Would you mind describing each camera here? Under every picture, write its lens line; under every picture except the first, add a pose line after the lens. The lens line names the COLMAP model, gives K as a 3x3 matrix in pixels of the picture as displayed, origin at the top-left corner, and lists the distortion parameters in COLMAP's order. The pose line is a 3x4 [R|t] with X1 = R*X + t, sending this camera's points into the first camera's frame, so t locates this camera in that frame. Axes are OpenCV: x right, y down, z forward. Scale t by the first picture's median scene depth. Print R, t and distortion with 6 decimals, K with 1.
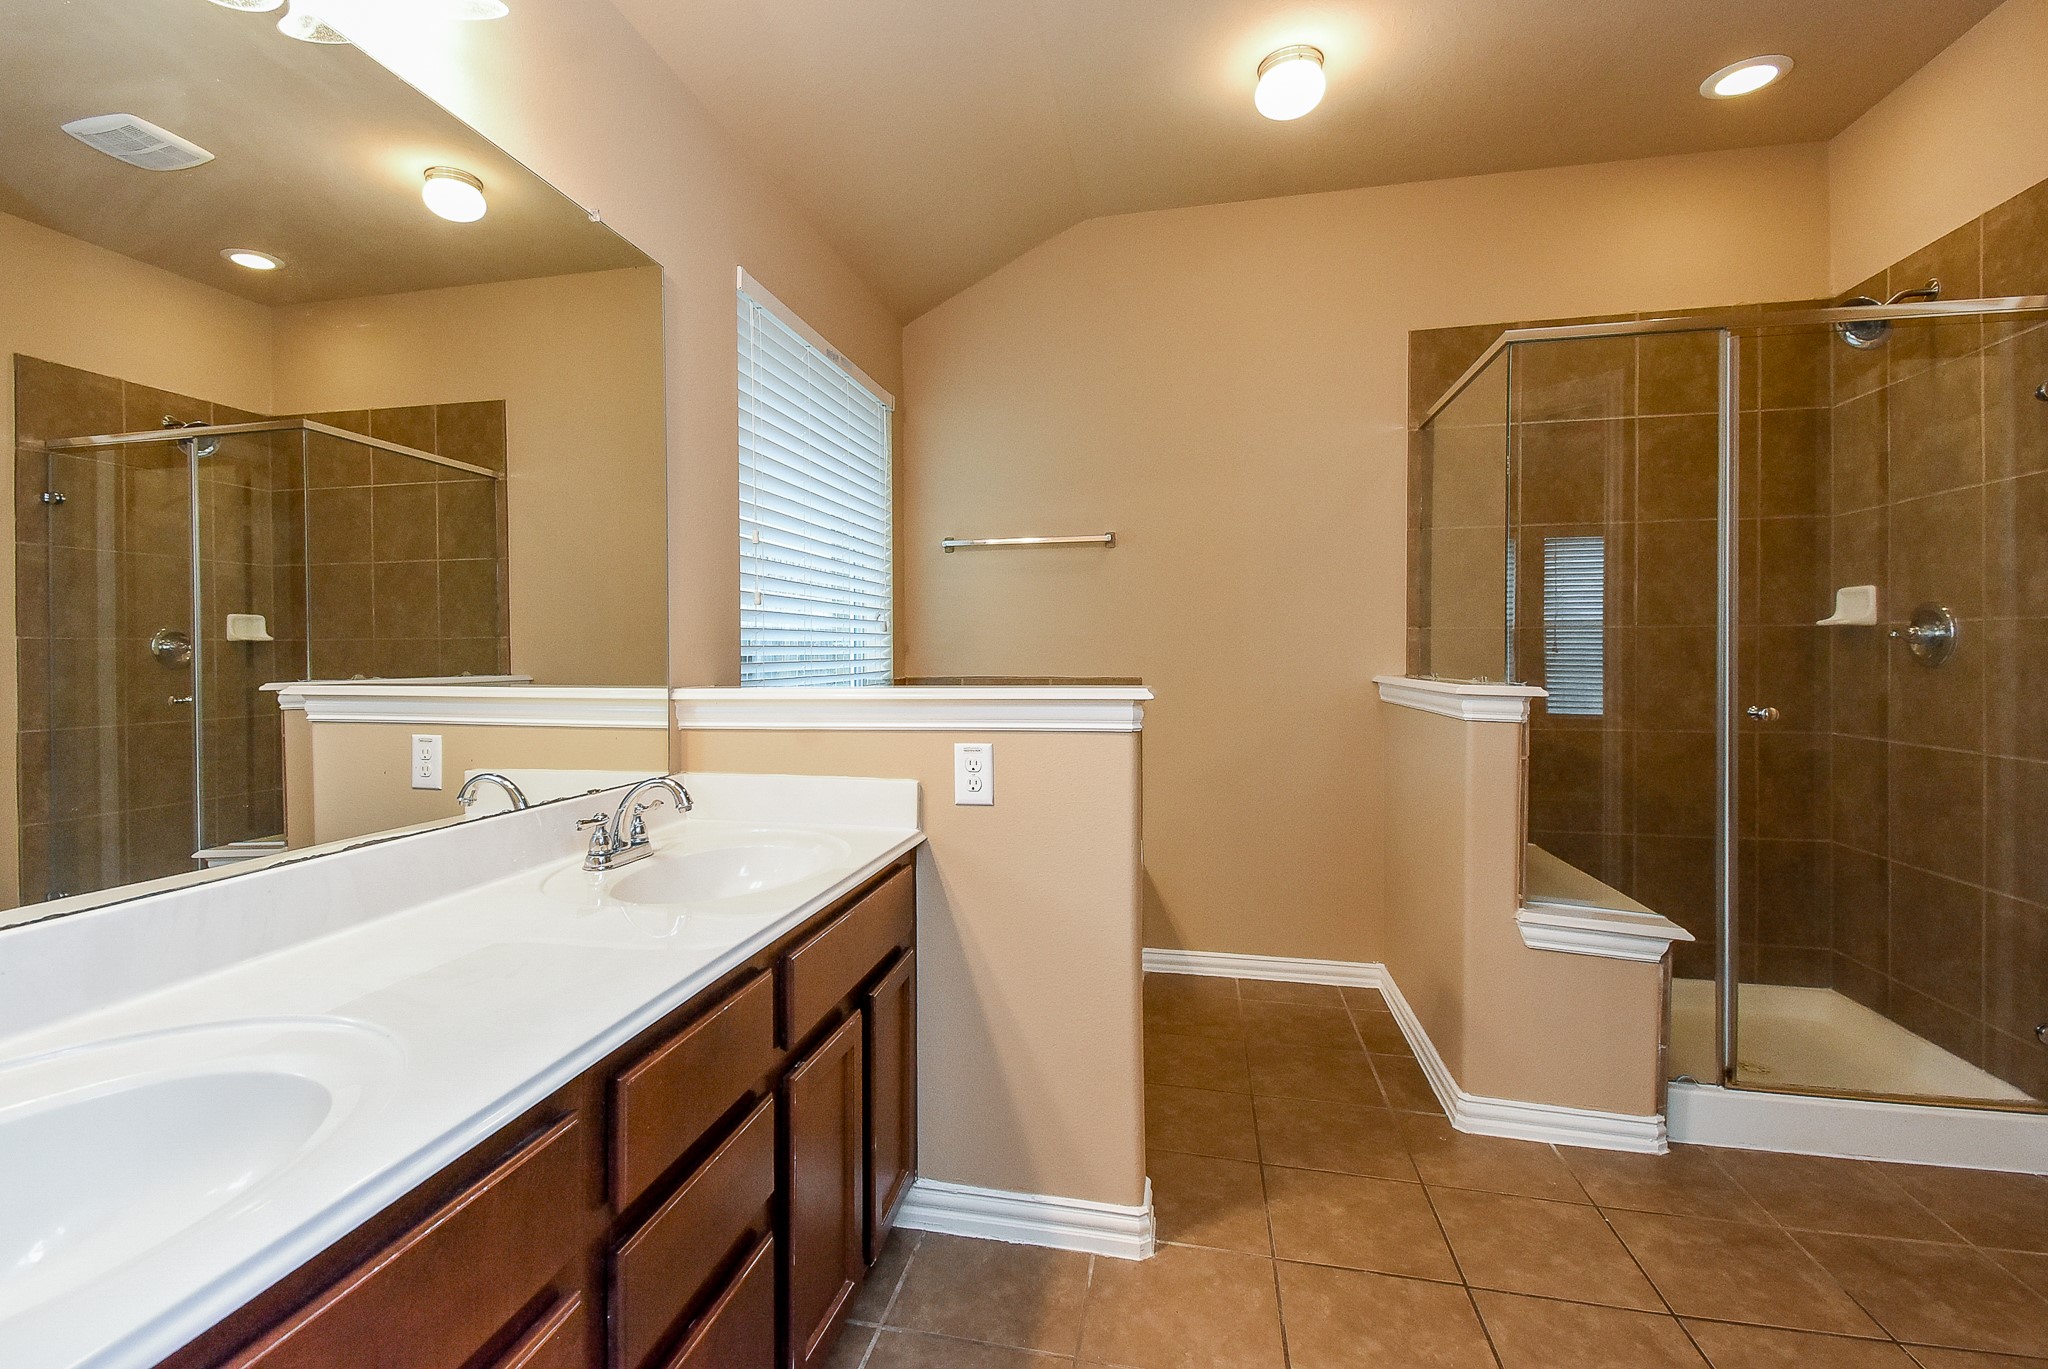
lens RADIAL K [[901.4, 0, 1020.8], [0, 901.4, 663.5], [0, 0, 1]] dist [0.017607, -0.006606]
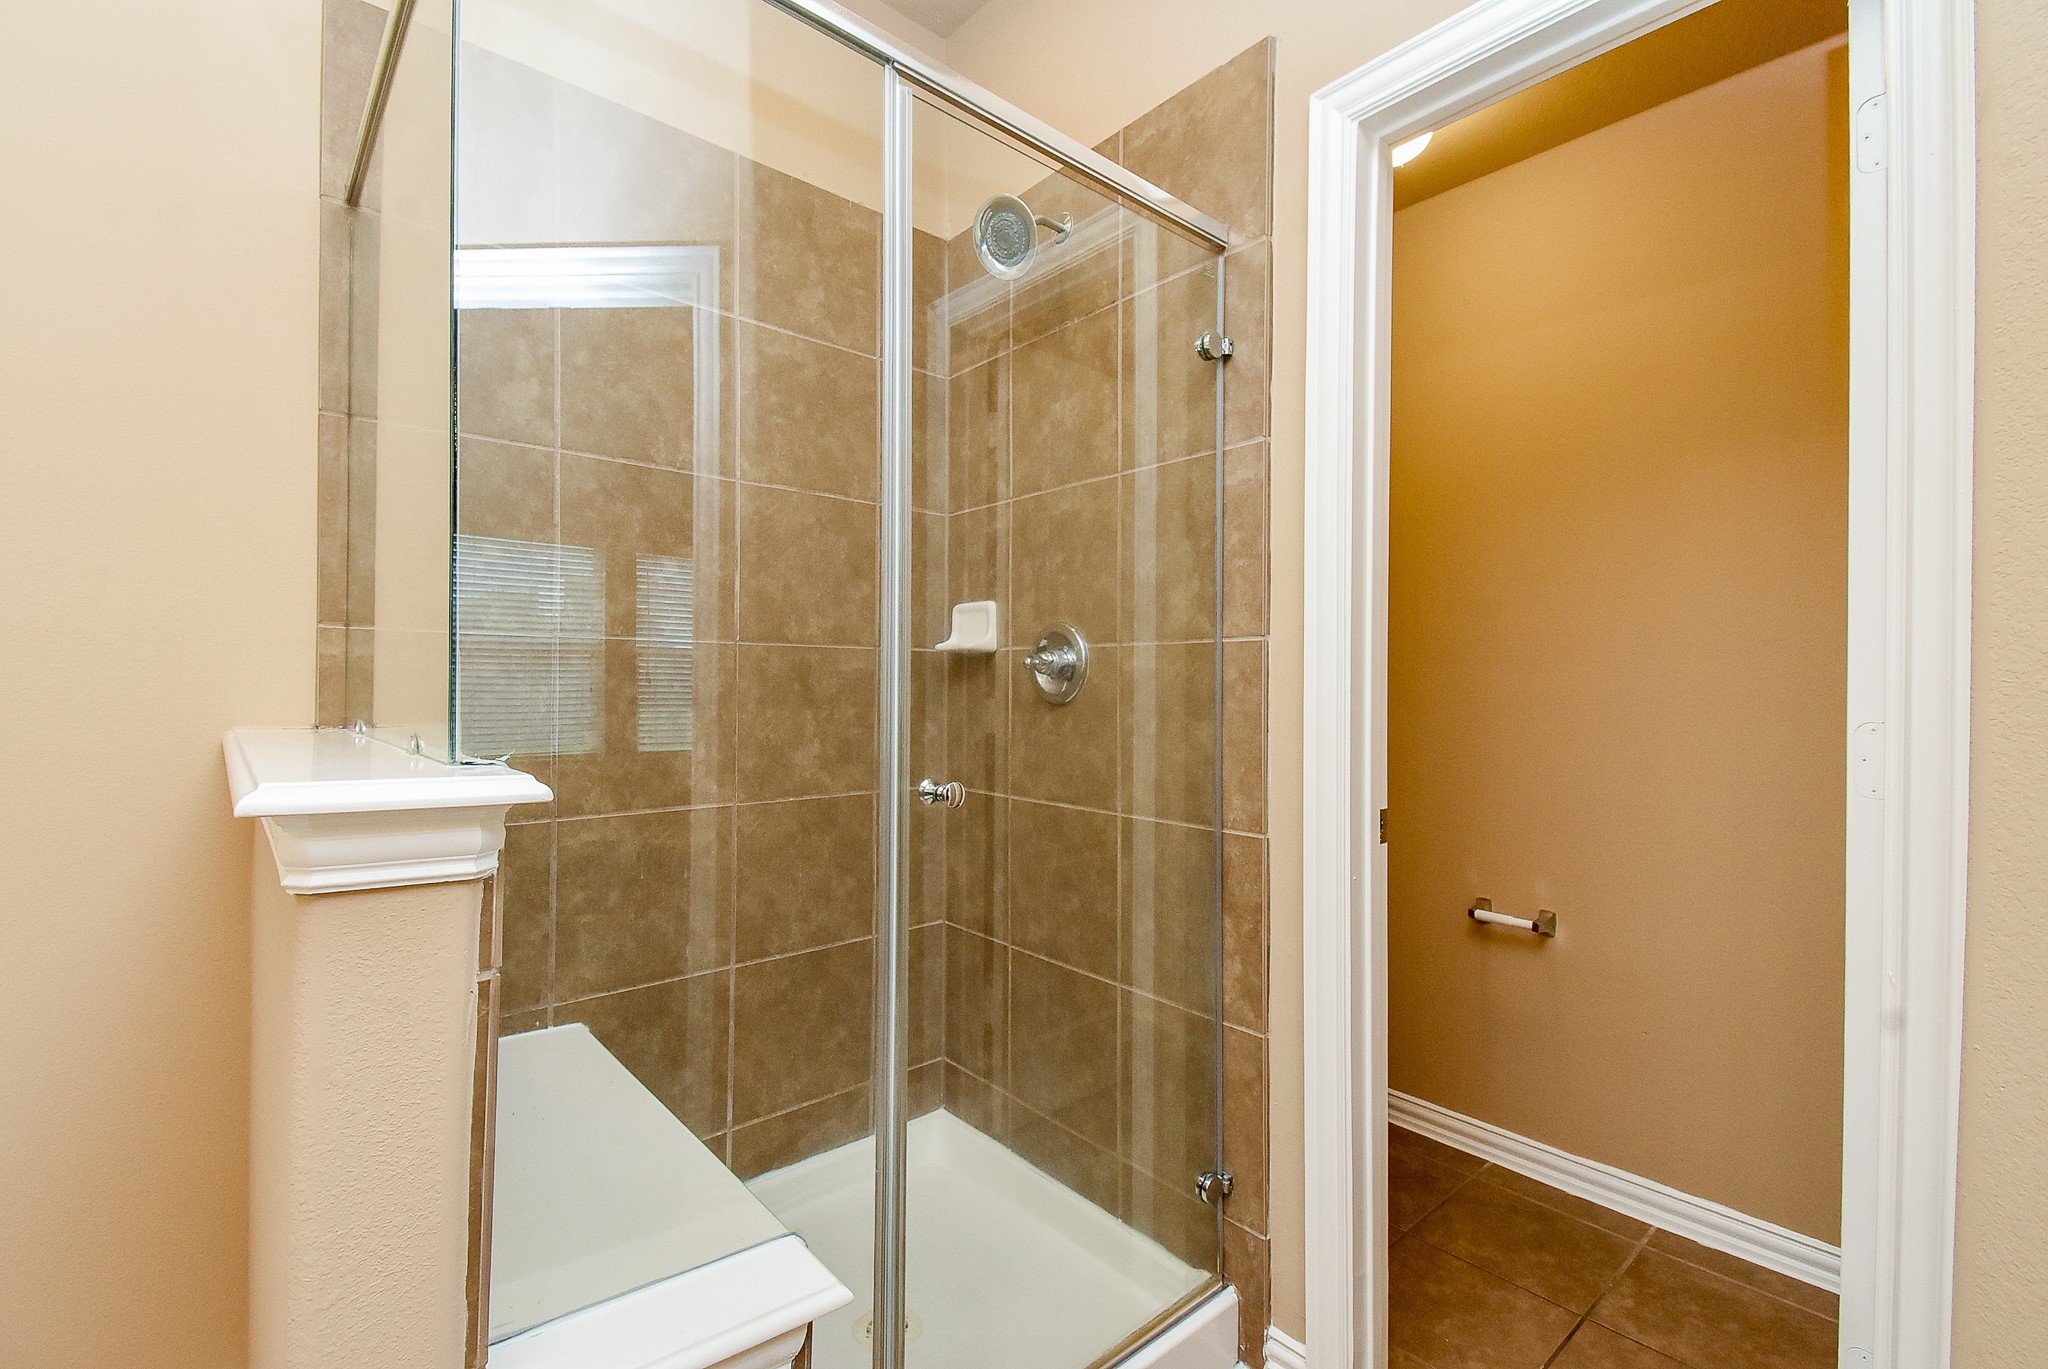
lens RADIAL K [[901.4, 0, 1031.2], [0, 901.4, 680.2], [0, 0, 1]] dist [0.017607, -0.006606]
pose [[0.598474, 0.011883, 0.801054, 0.334372], [0.000111, 0.999889, -0.014916, -0.005022], [-0.801142, 0.009016, 0.598406, 0.518169]]
